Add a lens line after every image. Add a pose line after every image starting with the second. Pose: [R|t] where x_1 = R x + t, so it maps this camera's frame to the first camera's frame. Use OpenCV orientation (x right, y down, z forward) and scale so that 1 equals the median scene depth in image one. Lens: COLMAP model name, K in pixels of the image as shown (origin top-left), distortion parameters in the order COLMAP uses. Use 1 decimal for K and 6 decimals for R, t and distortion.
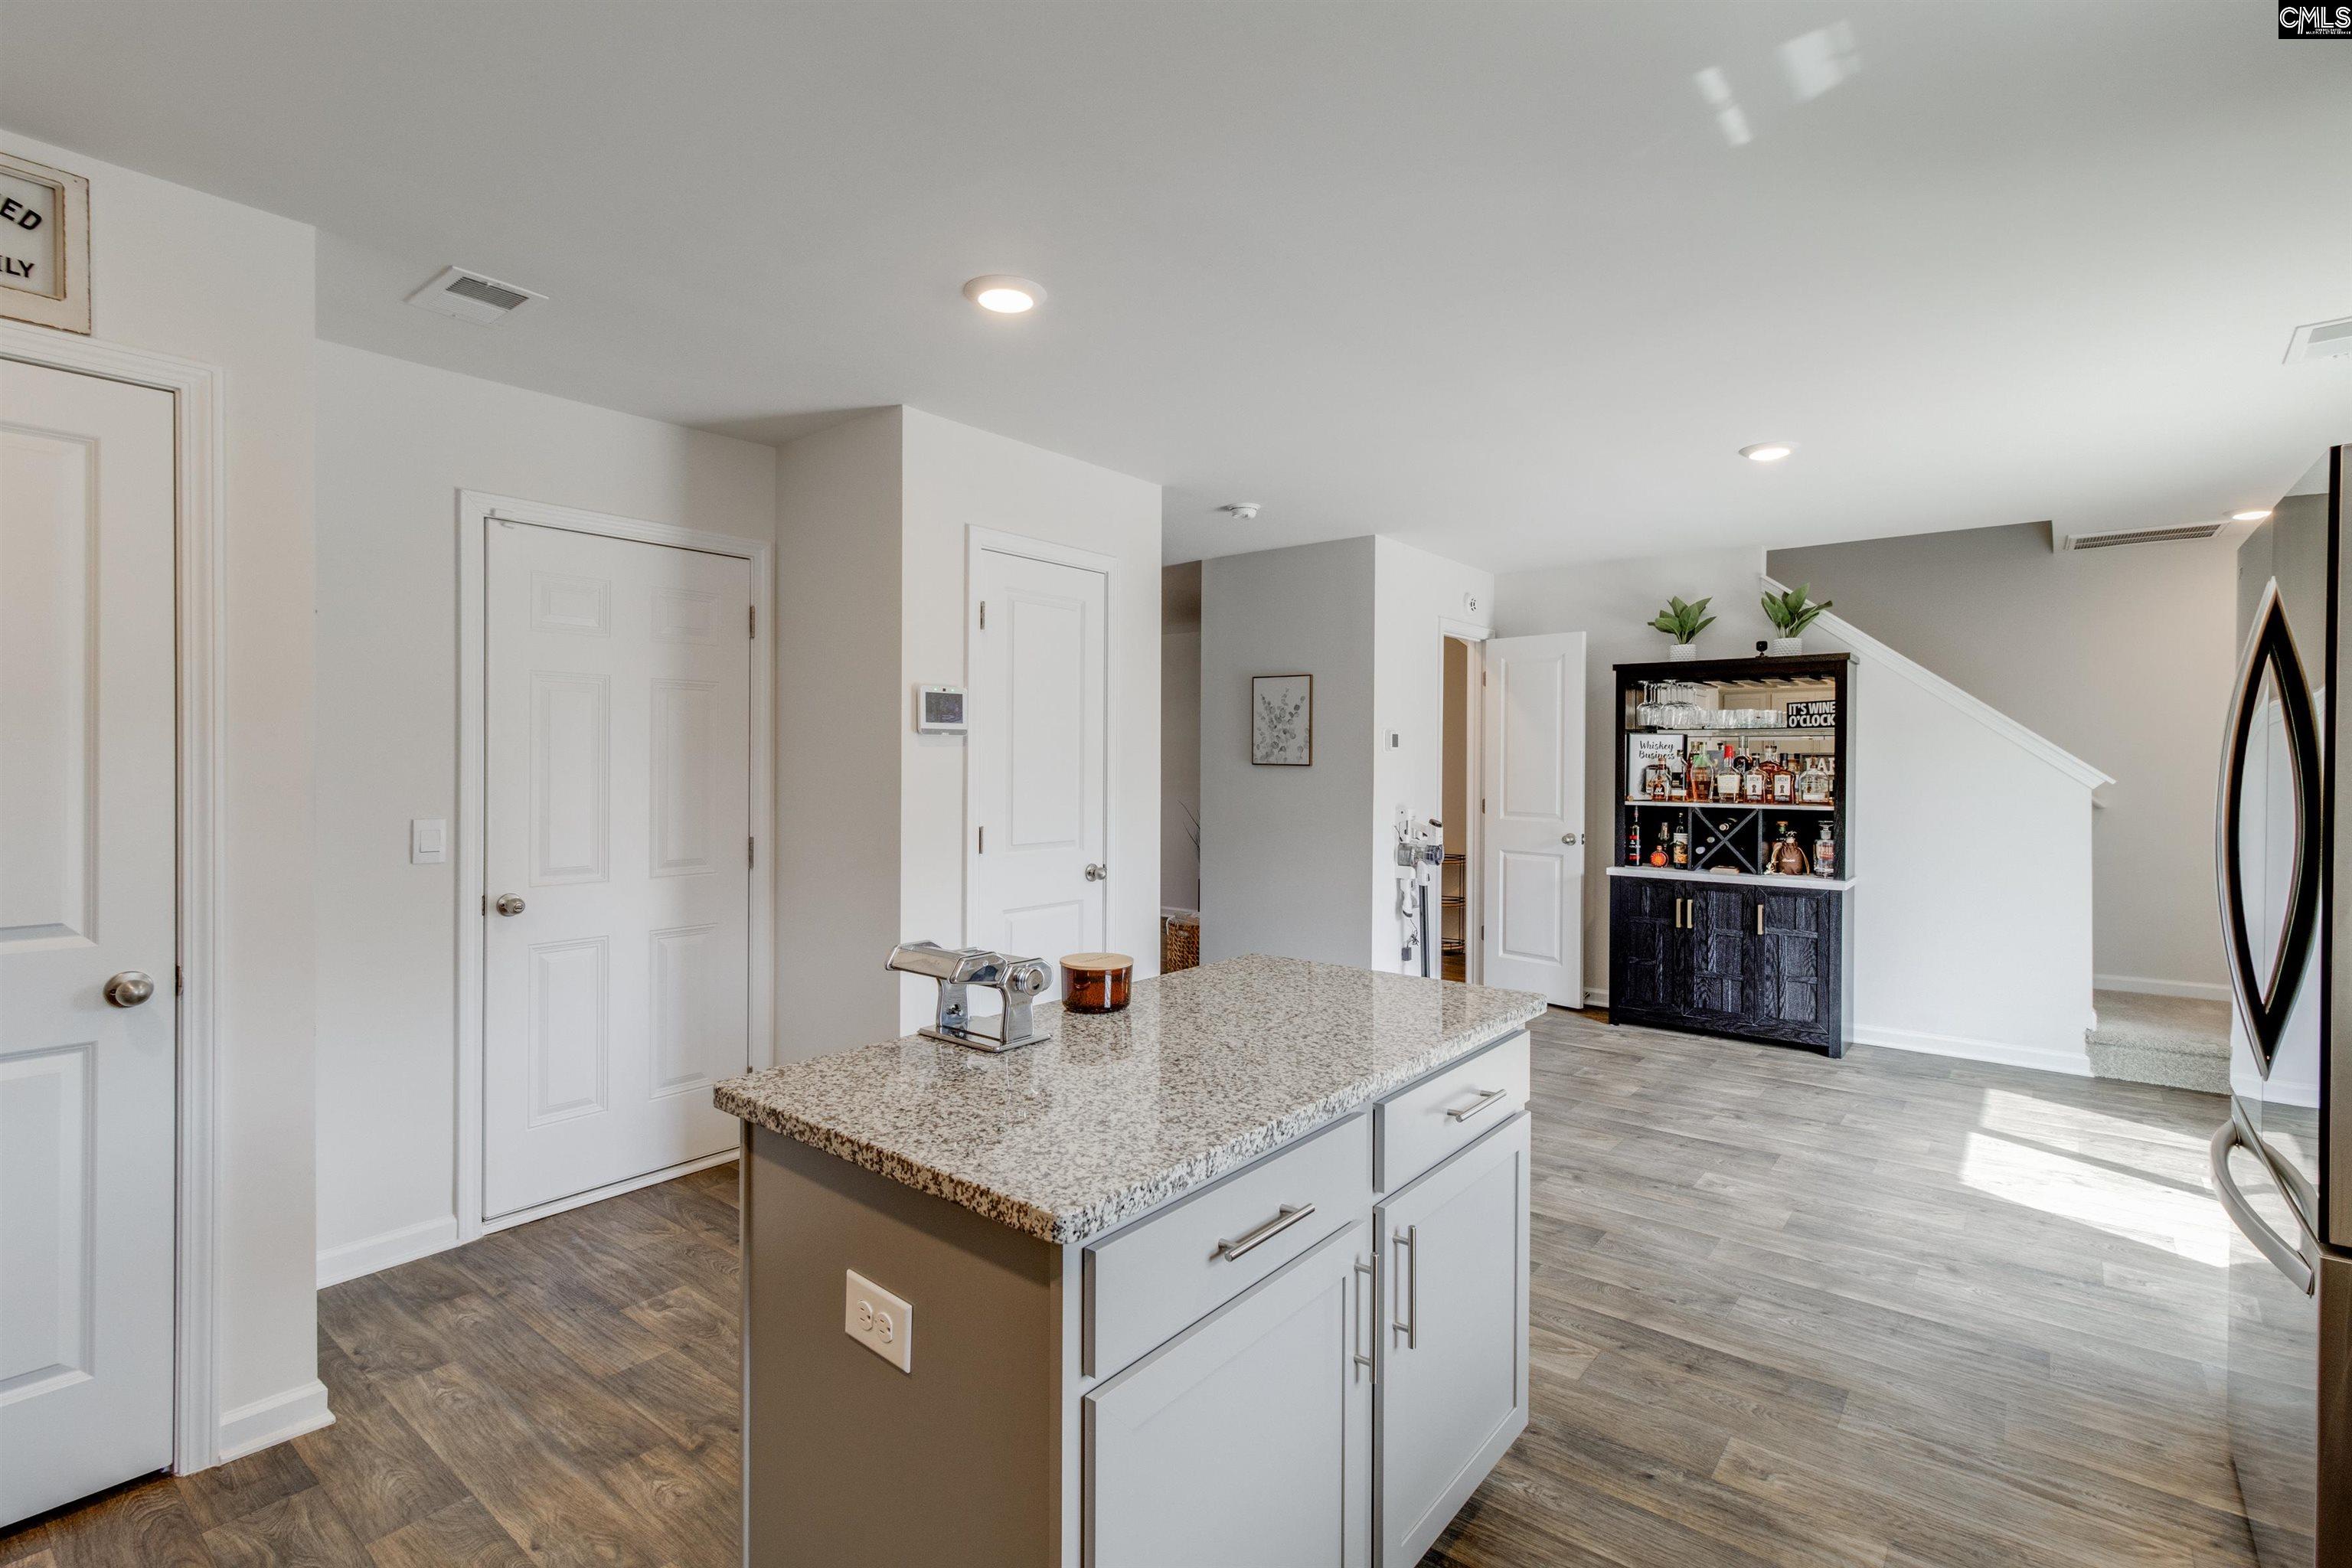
lens RADIAL K [[1086.8, 0, 1171.0], [0, 1086.8, 762.1], [0, 0, 1]] dist [0.004775, 0.000501]
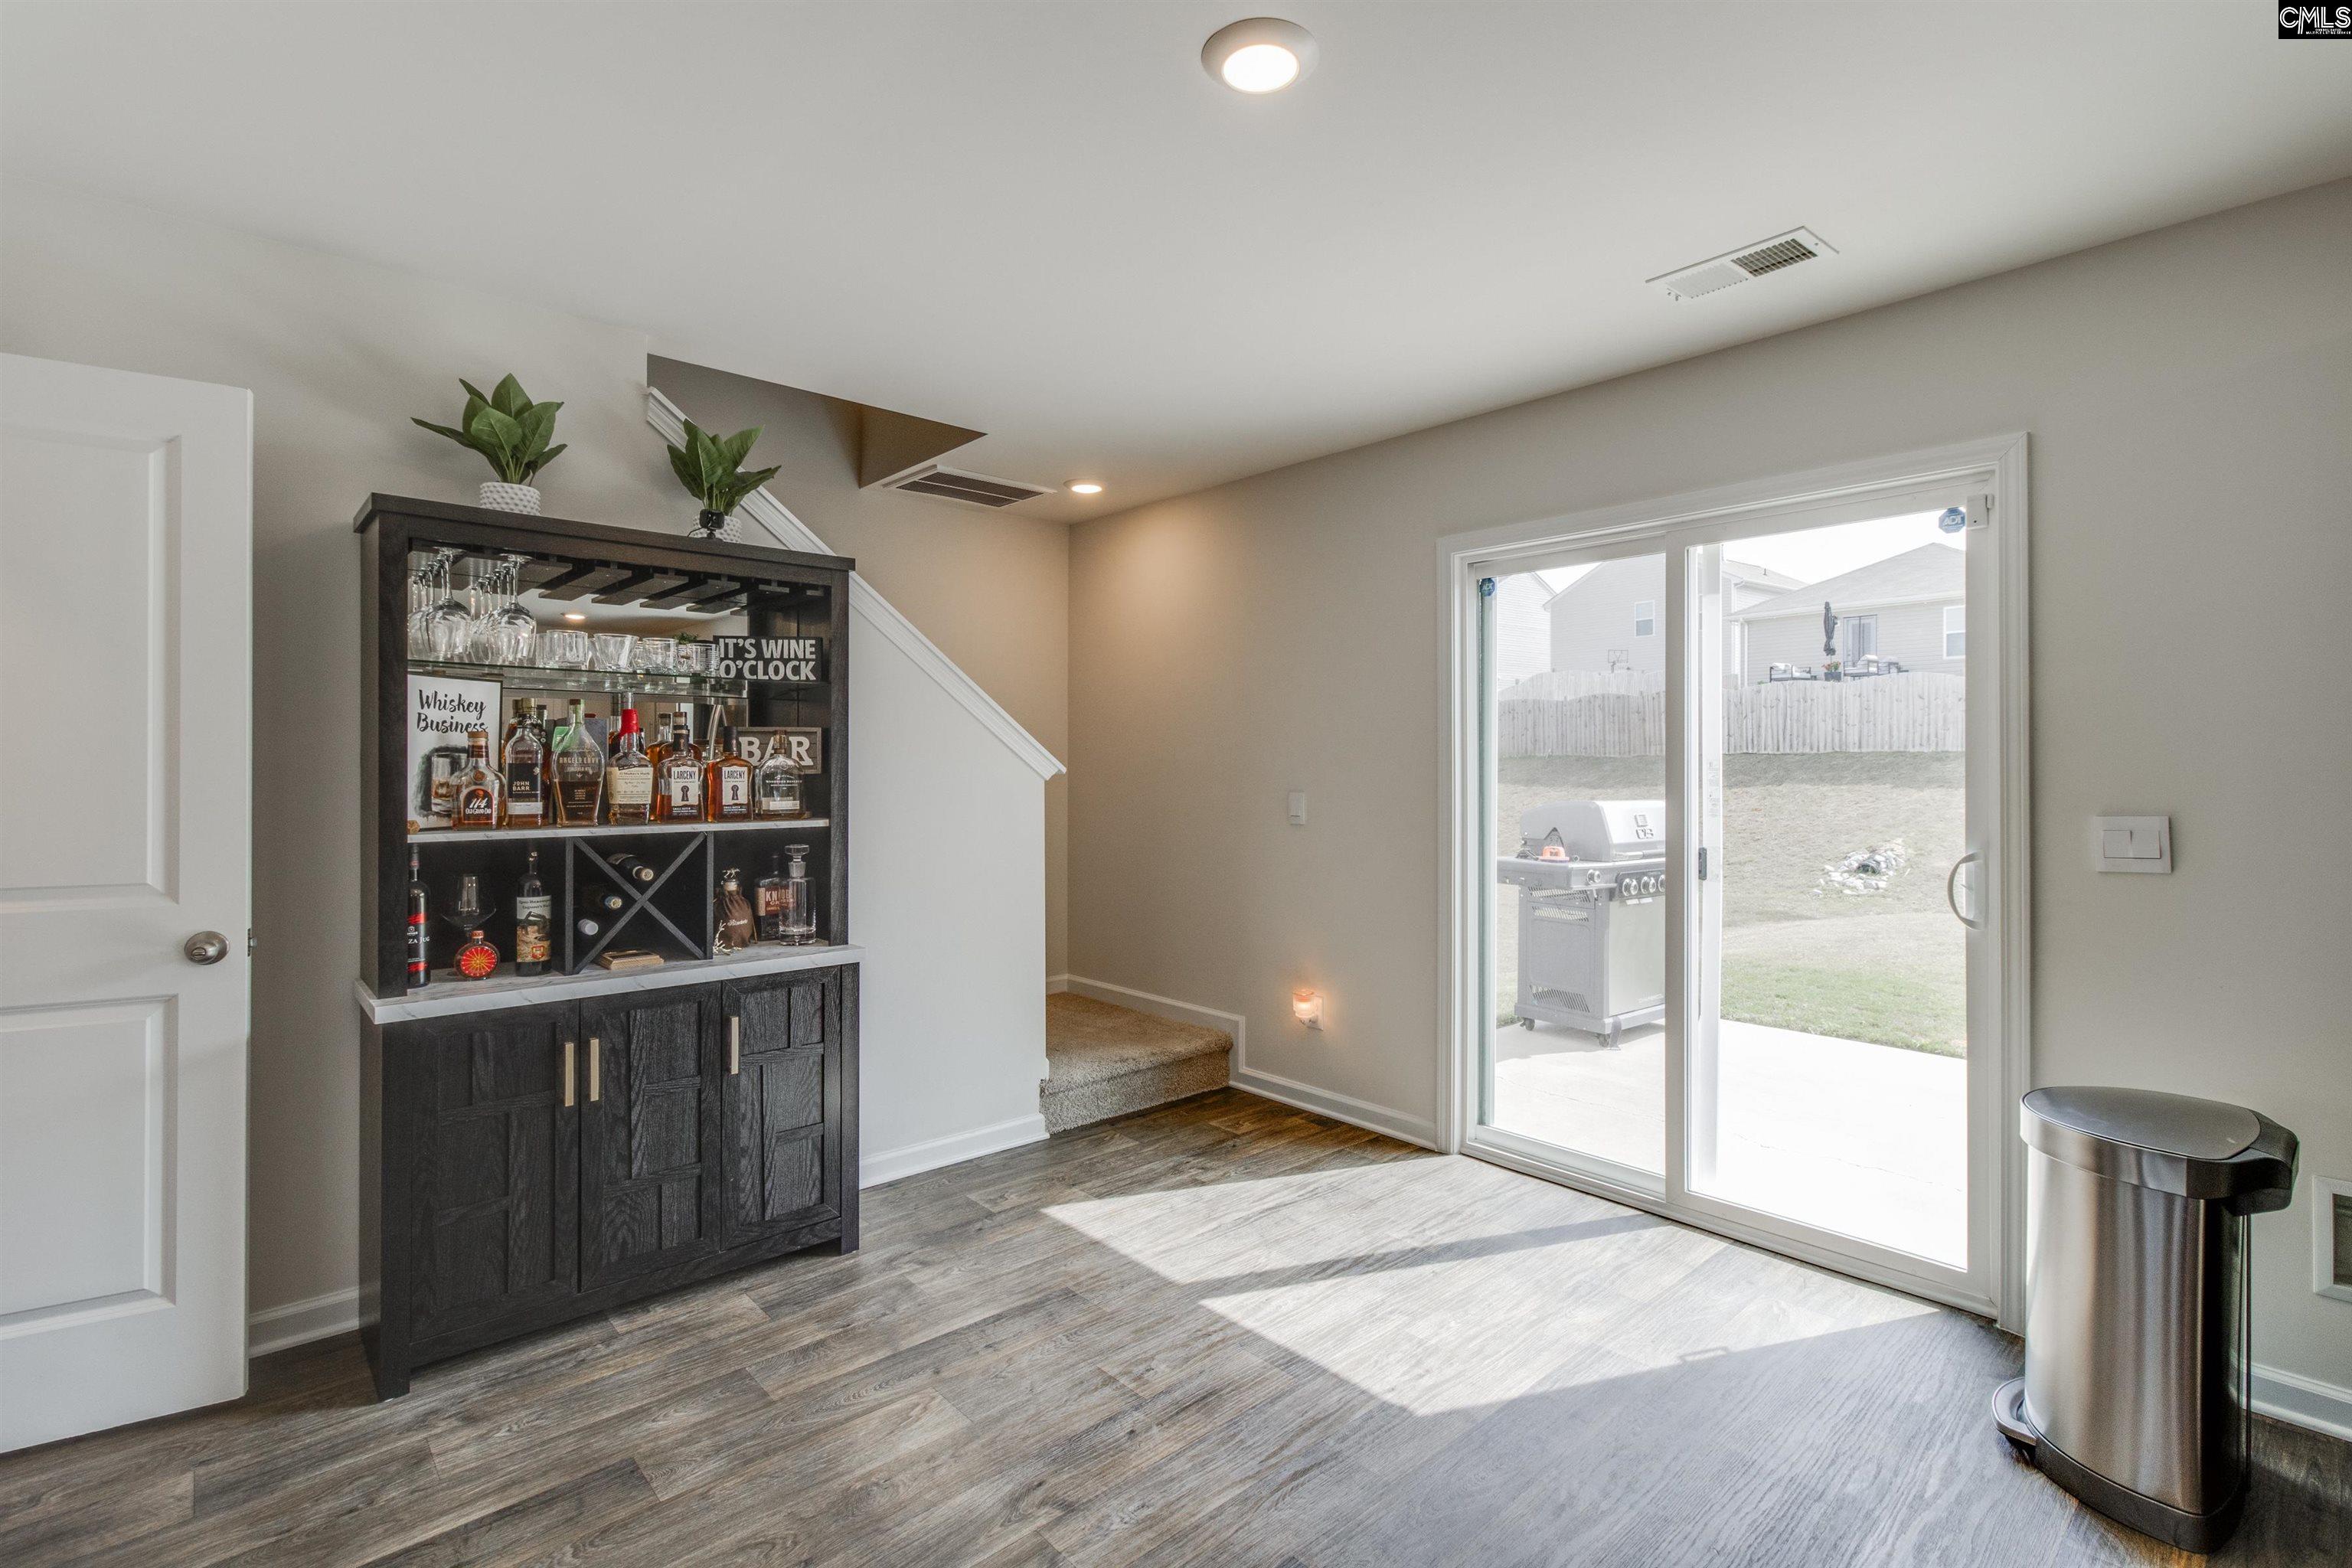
lens RADIAL K [[1086.8, 0, 1188.0], [0, 1086.8, 768.4], [0, 0, 1]] dist [0.004775, 0.000501]
pose [[0.151836, -0.007984, 0.988373, 0.059823], [0.000631, 0.999968, 0.007981, 0.008435], [-0.988405, -0.000588, 0.151836, 0.683348]]
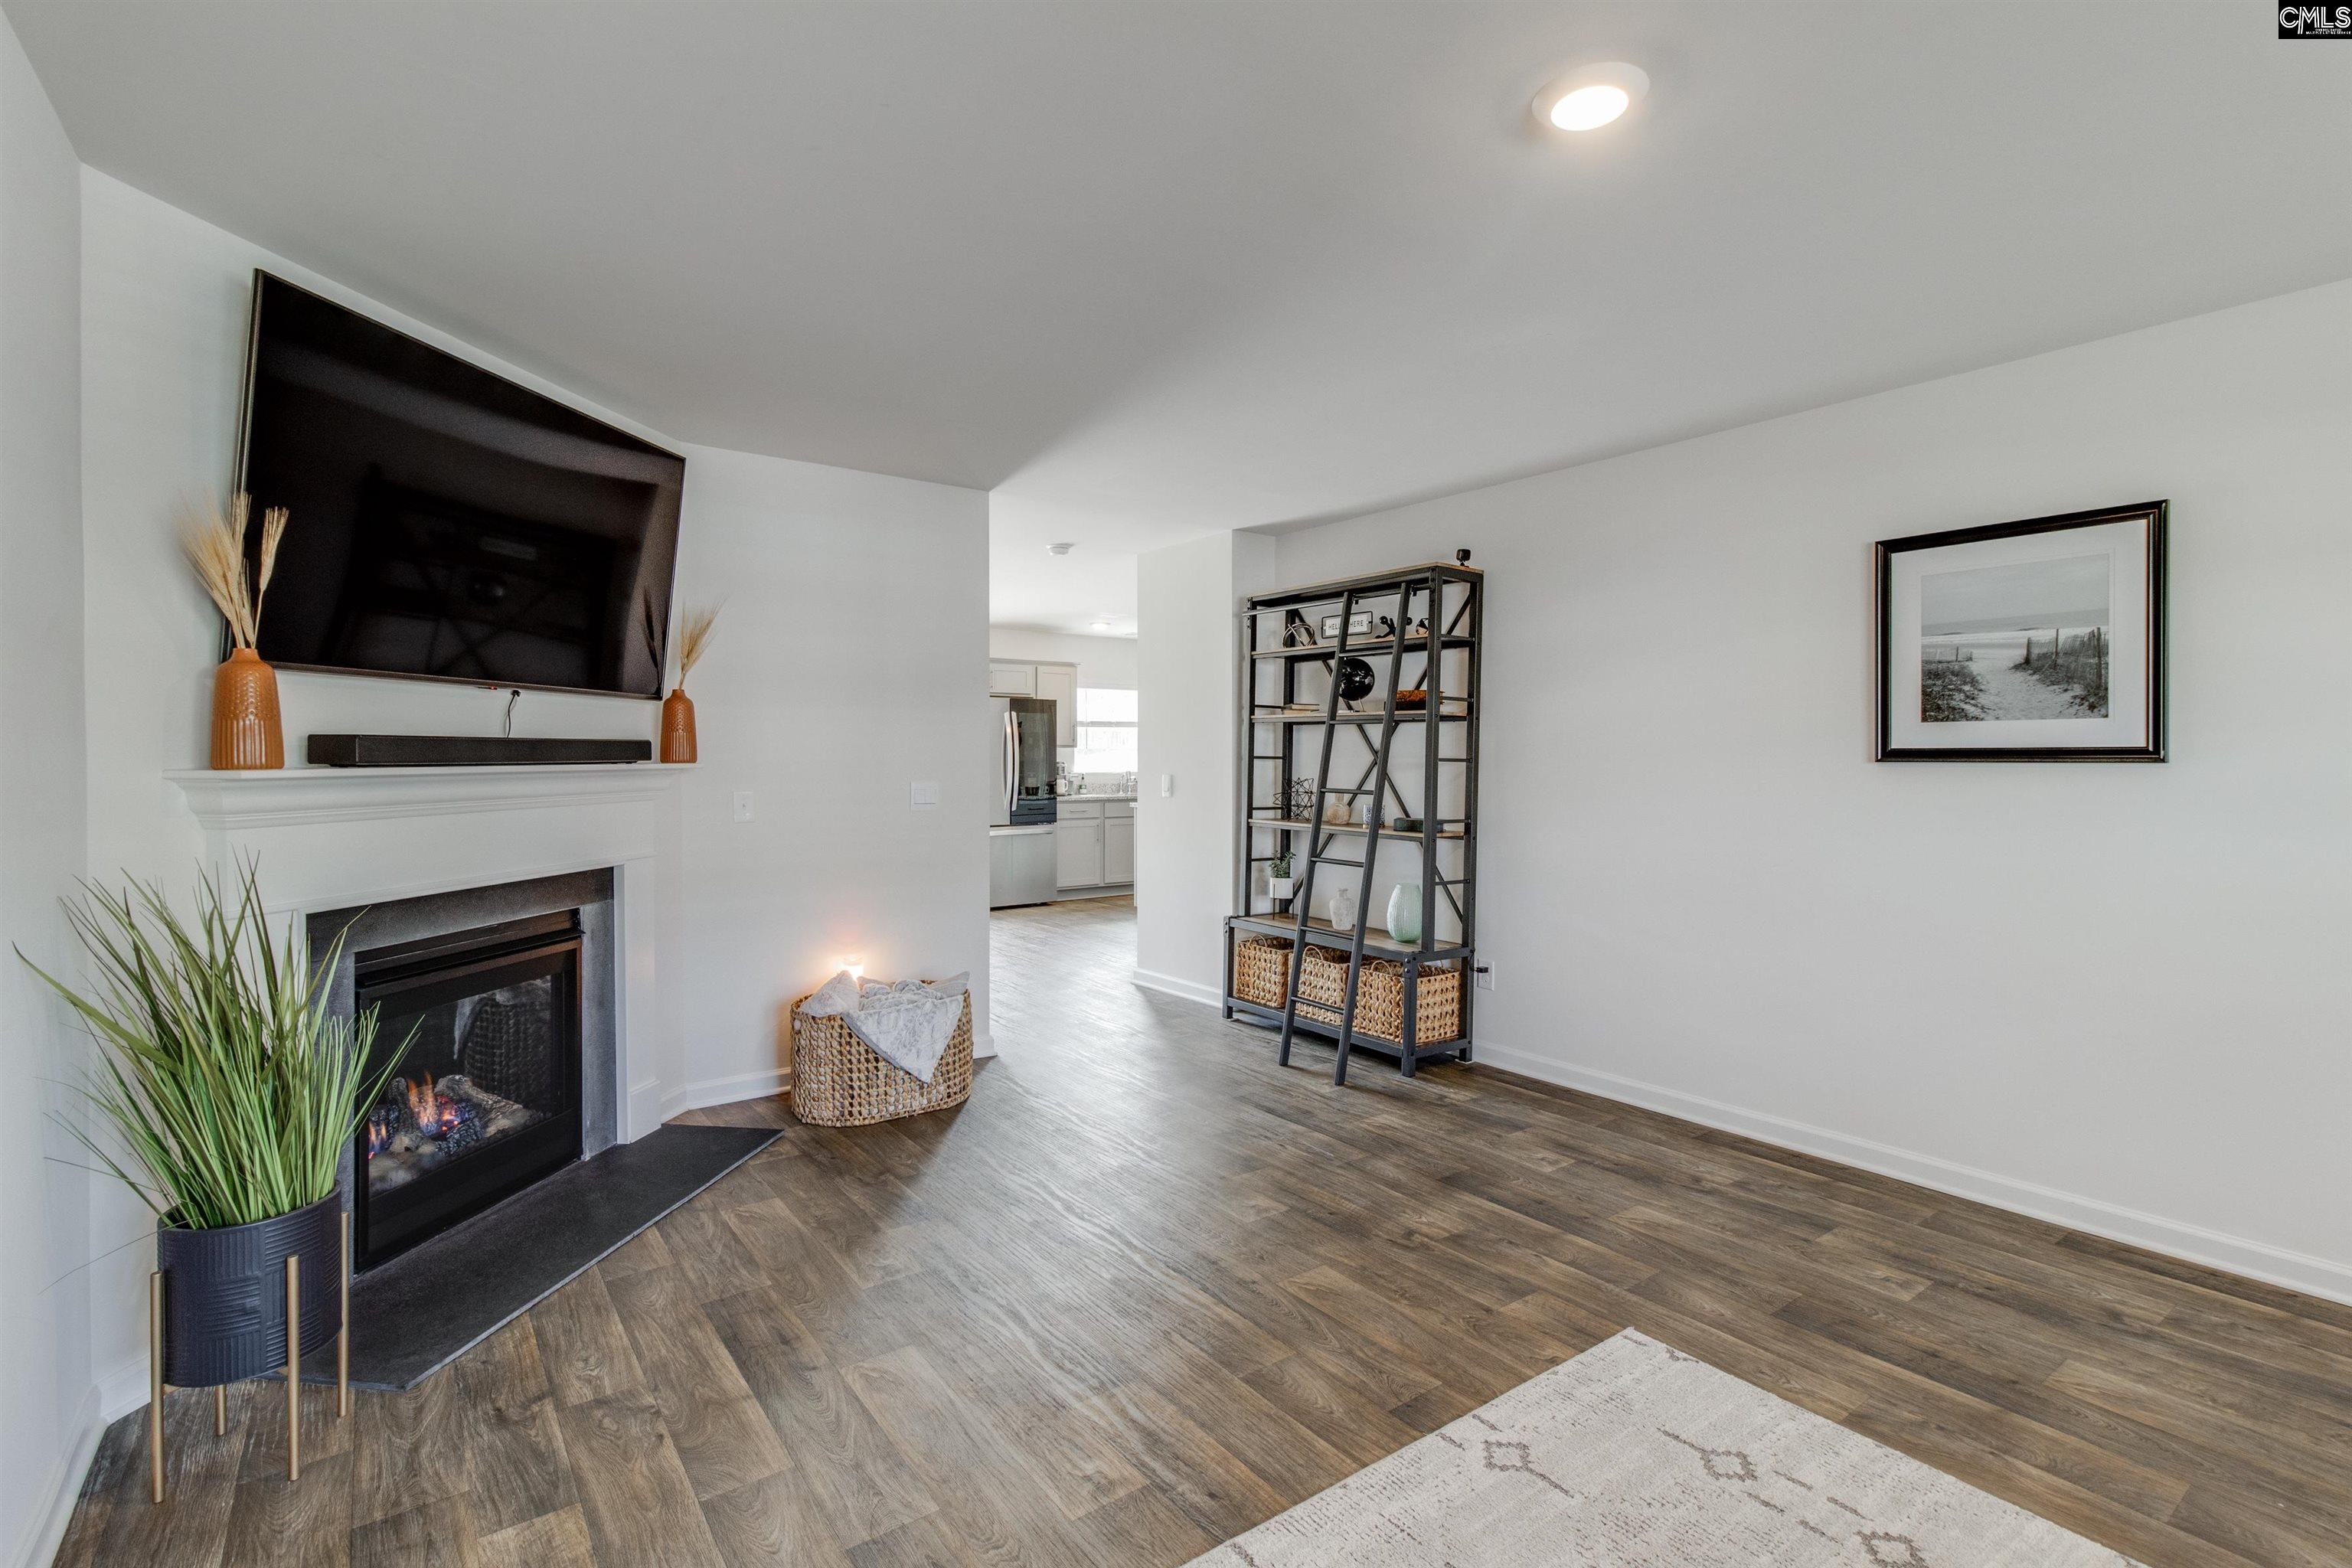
lens RADIAL K [[1086.8, 0, 1189.1], [0, 1086.8, 747.8], [0, 0, 1]] dist [0.004775, 0.000501]
pose [[-0.968883, 0.000490, 0.247518, 0.920777], [-0.000214, 0.999996, -0.002815, 0.012326], [-0.247518, -0.002780, -0.968879, 2.168481]]
